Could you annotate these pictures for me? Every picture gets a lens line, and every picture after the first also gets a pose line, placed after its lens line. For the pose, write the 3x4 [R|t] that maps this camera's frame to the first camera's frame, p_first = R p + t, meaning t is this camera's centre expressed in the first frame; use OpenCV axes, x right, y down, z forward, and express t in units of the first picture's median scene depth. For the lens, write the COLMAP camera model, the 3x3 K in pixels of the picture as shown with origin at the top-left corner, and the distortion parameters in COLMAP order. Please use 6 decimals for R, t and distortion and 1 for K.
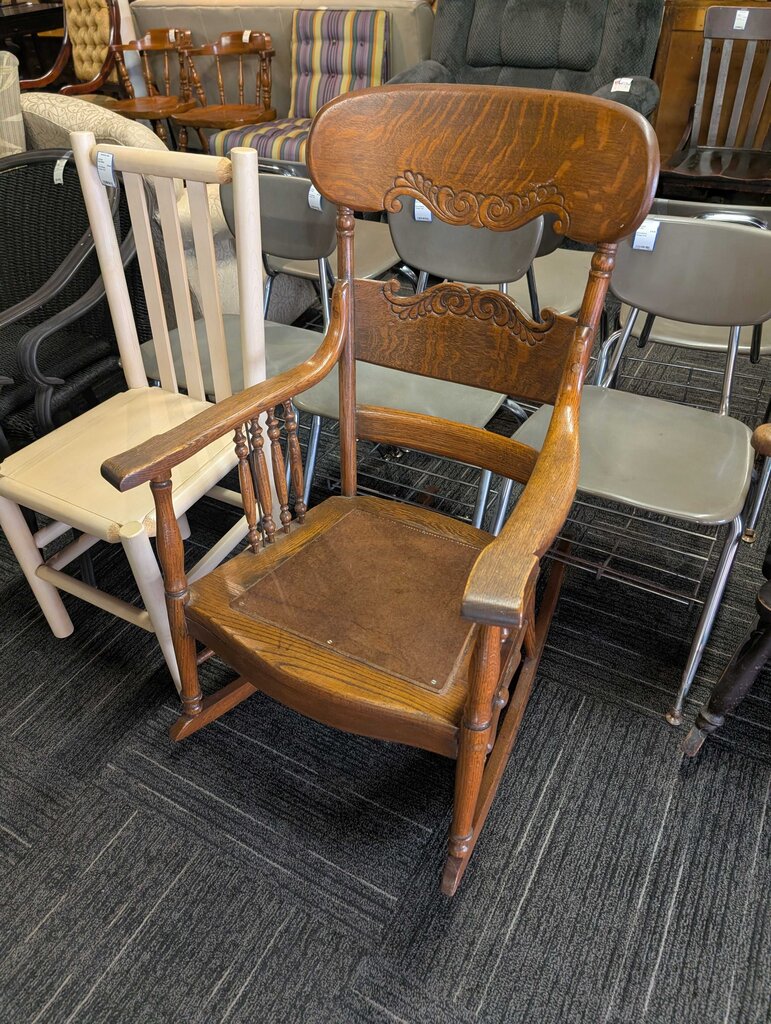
lens RADIAL K [[744.9, 0, 383.2], [0, 744.9, 511.1], [0, 0, 1]] dist [0.021207, -0.021091]
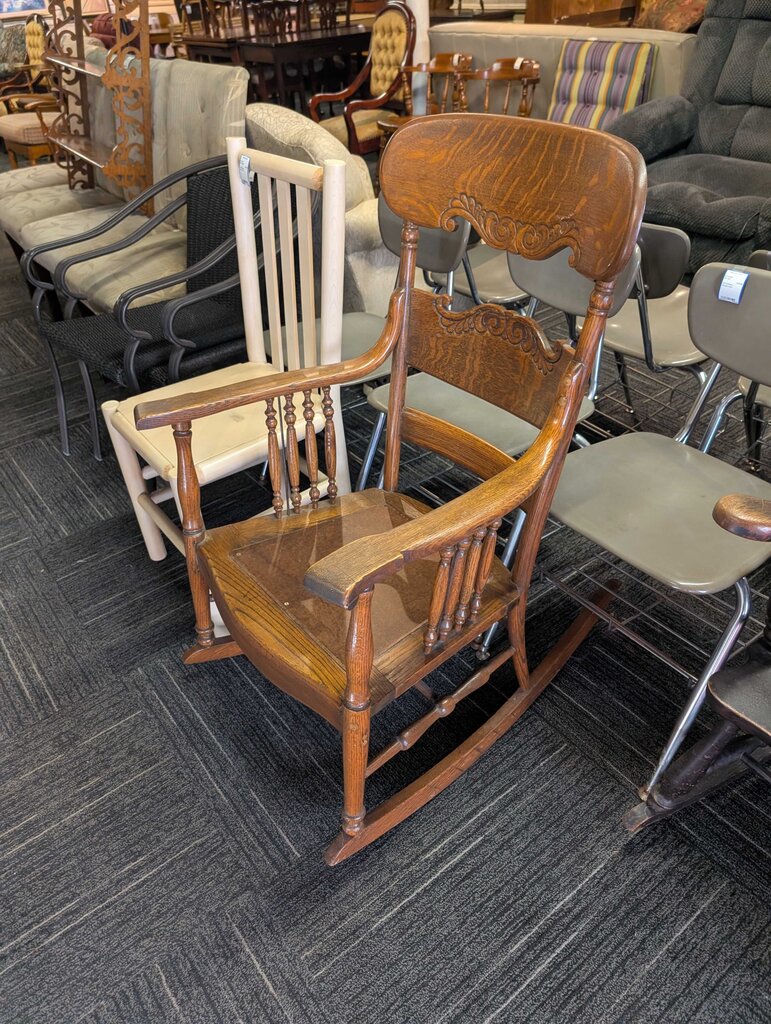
lens RADIAL K [[744.9, 0, 387.9], [0, 744.9, 512.4], [0, 0, 1]] dist [0.021207, -0.021091]
pose [[0.925791, 0.224062, -0.304478, 0.328693], [-0.231195, 0.972822, 0.012922, -0.004319], [0.299098, 0.058431, 0.952432, -0.012945]]
